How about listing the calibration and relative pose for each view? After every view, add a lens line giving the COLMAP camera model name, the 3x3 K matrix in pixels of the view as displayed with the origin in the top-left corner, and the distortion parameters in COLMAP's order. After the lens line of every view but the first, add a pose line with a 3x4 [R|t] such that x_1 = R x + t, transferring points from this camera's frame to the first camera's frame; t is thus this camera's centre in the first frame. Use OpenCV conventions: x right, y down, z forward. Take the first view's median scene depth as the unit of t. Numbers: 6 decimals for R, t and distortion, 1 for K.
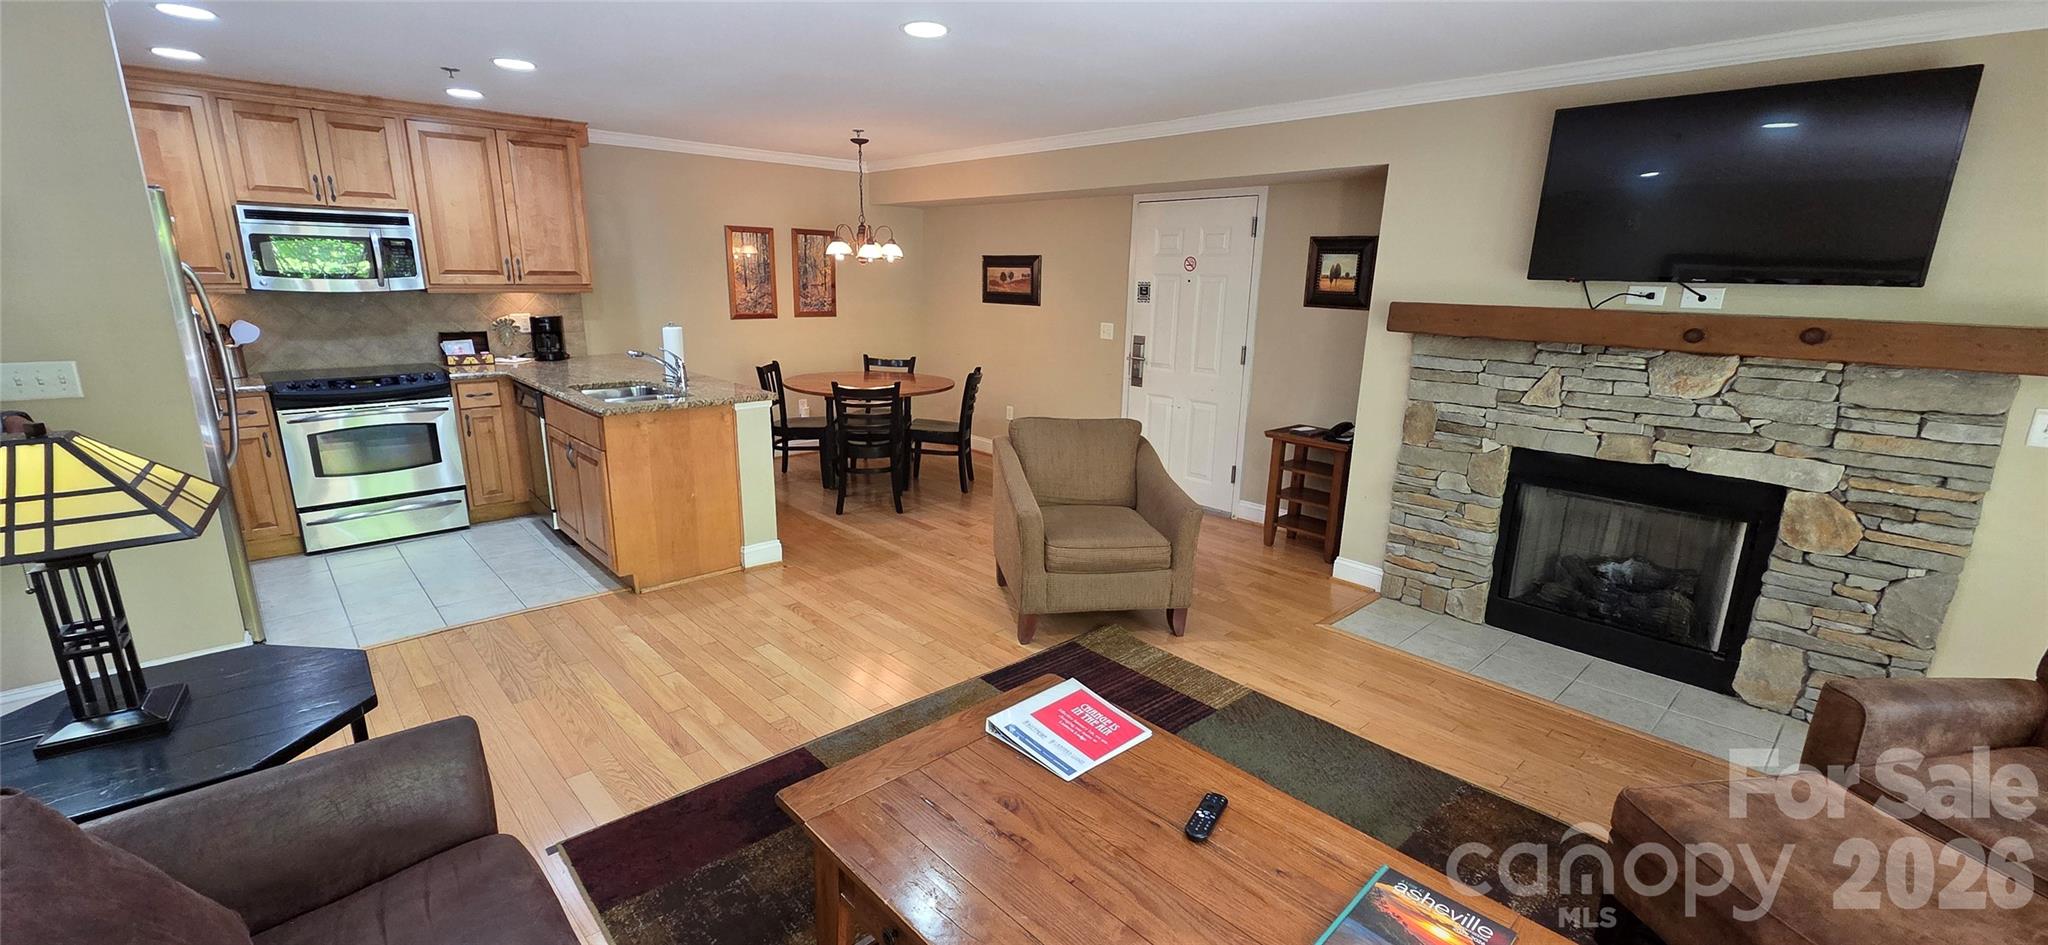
lens RADIAL K [[835.0, 0, 1016.0], [0, 835.0, 484.6], [0, 0, 1]] dist [0.001342, -0.000457]
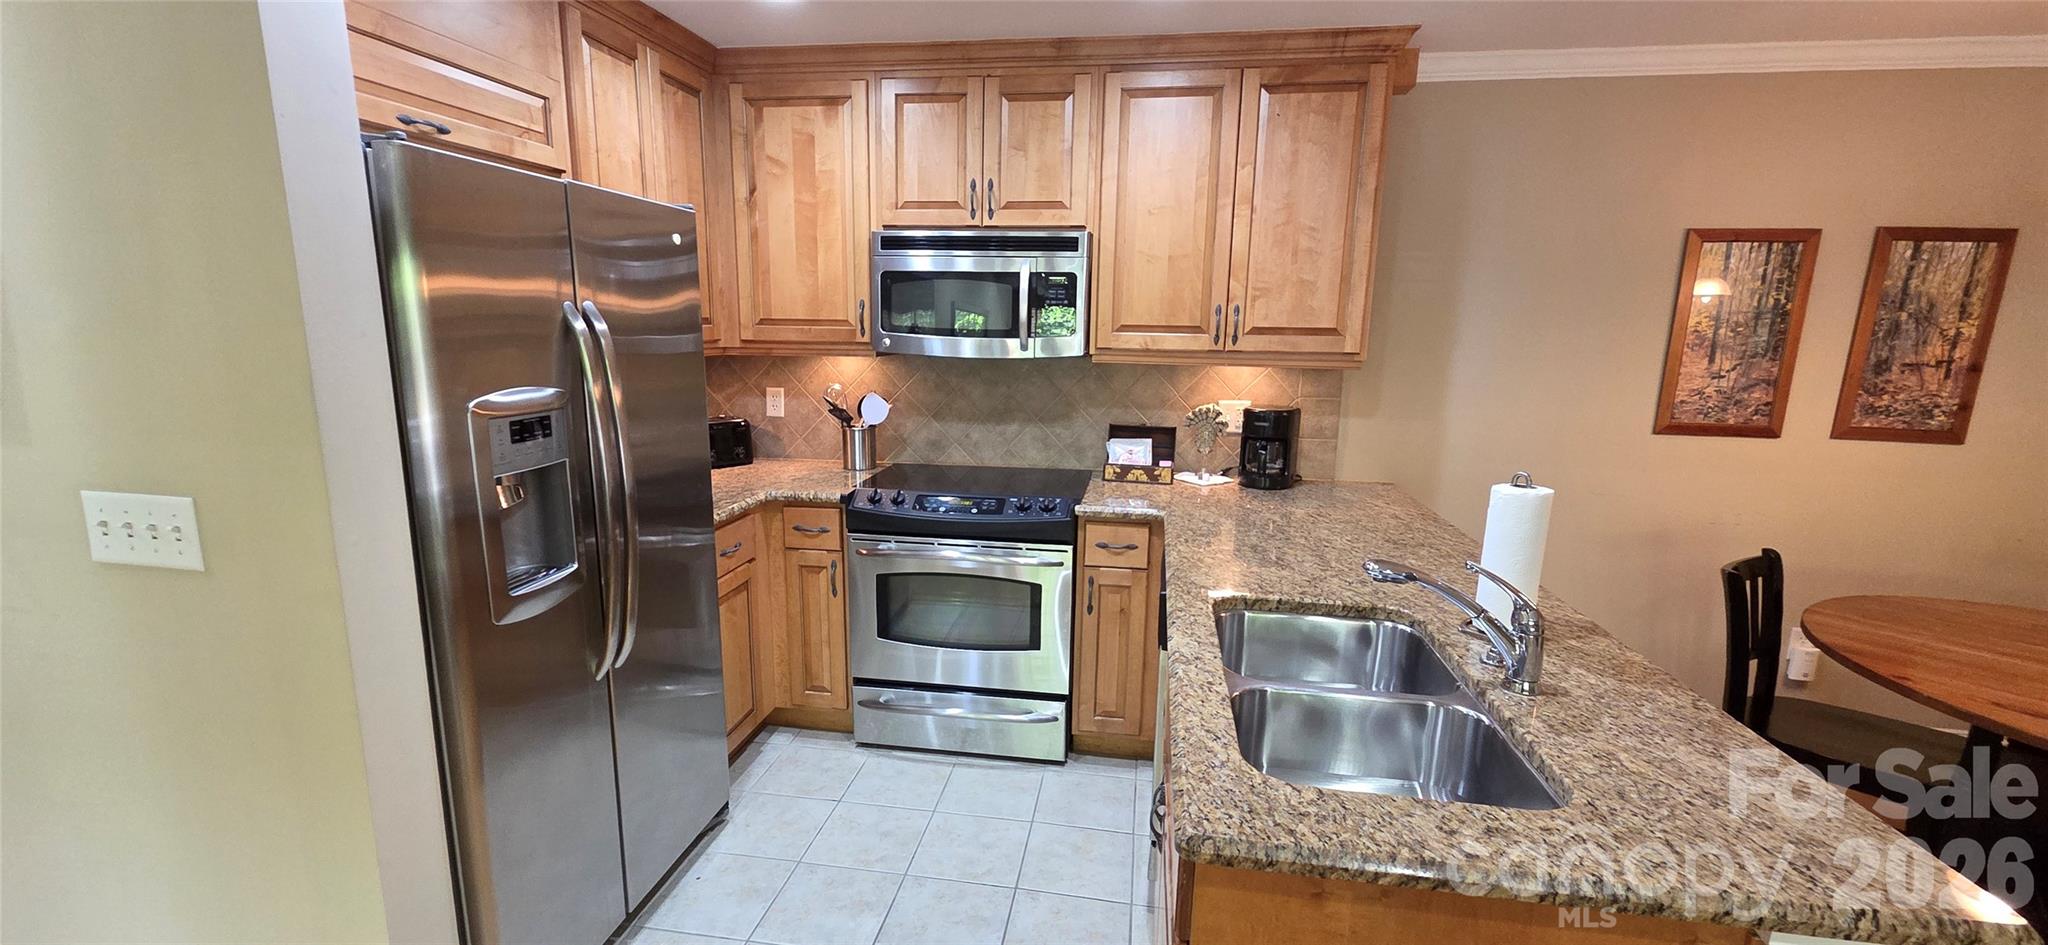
lens RADIAL K [[835.0, 0, 1011.9], [0, 835.0, 479.4], [0, 0, 1]] dist [0.001342, -0.000457]
pose [[0.610344, 0.141635, -0.779371, -0.243487], [-0.201878, 0.979209, 0.019856, -0.138464], [0.765980, 0.145219, 0.626248, 0.557147]]
